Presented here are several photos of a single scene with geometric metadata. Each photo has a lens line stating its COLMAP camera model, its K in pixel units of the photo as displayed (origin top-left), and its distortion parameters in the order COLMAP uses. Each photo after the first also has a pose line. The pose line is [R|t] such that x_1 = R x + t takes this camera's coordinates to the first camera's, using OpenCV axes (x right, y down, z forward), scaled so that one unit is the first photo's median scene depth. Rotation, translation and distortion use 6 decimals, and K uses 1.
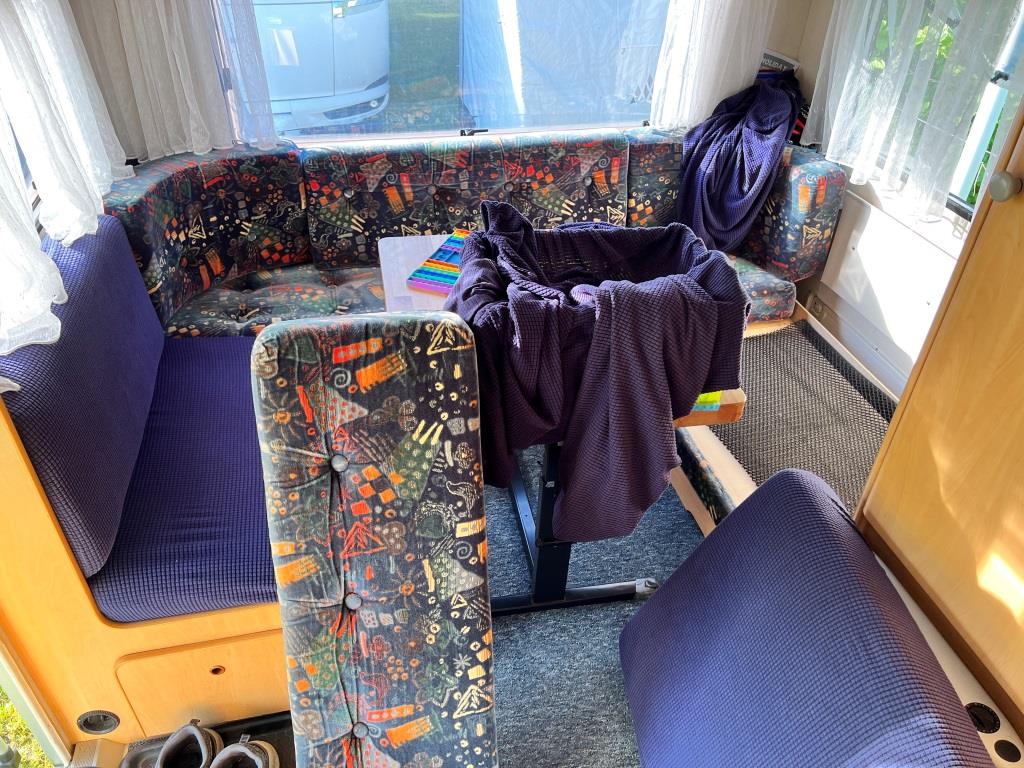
lens RADIAL K [[789.4, 0, 501.8], [0, 789.4, 385.2], [0, 0, 1]] dist [0.026102, -0.022054]
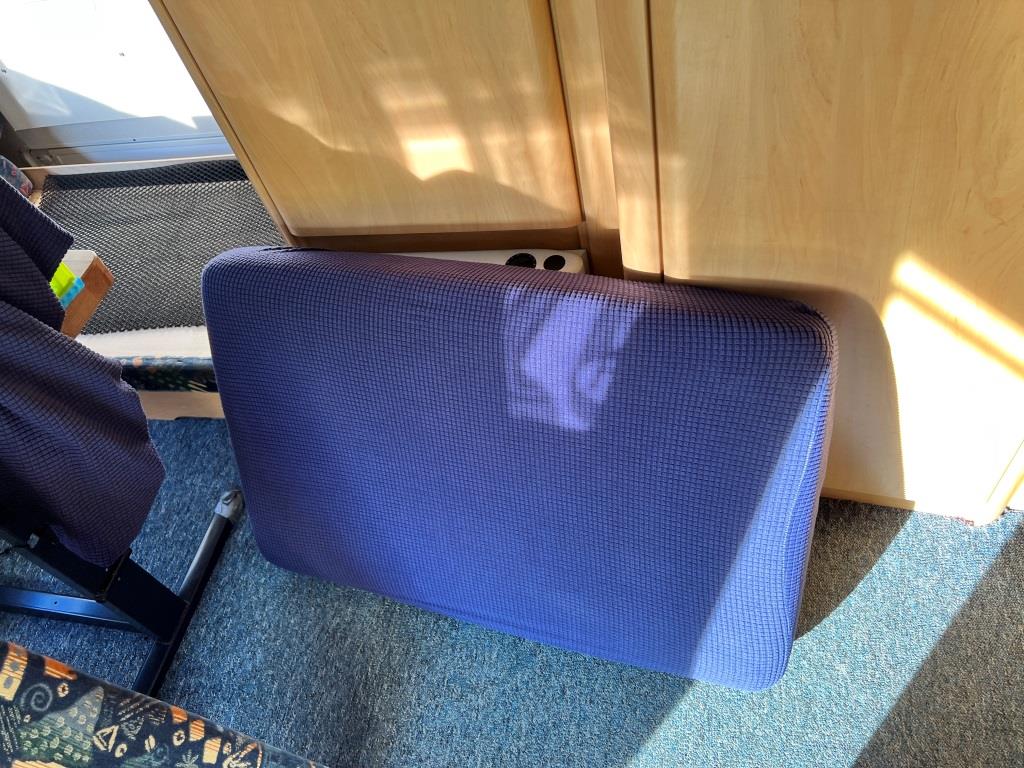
lens RADIAL K [[789.4, 0, 507.4], [0, 789.4, 381.1], [0, 0, 1]] dist [0.026102, -0.022054]
pose [[0.365055, -0.794345, 0.485542, -0.018074], [0.707185, 0.575796, 0.410303, 0.063894], [-0.605495, 0.193585, 0.771946, 0.216933]]
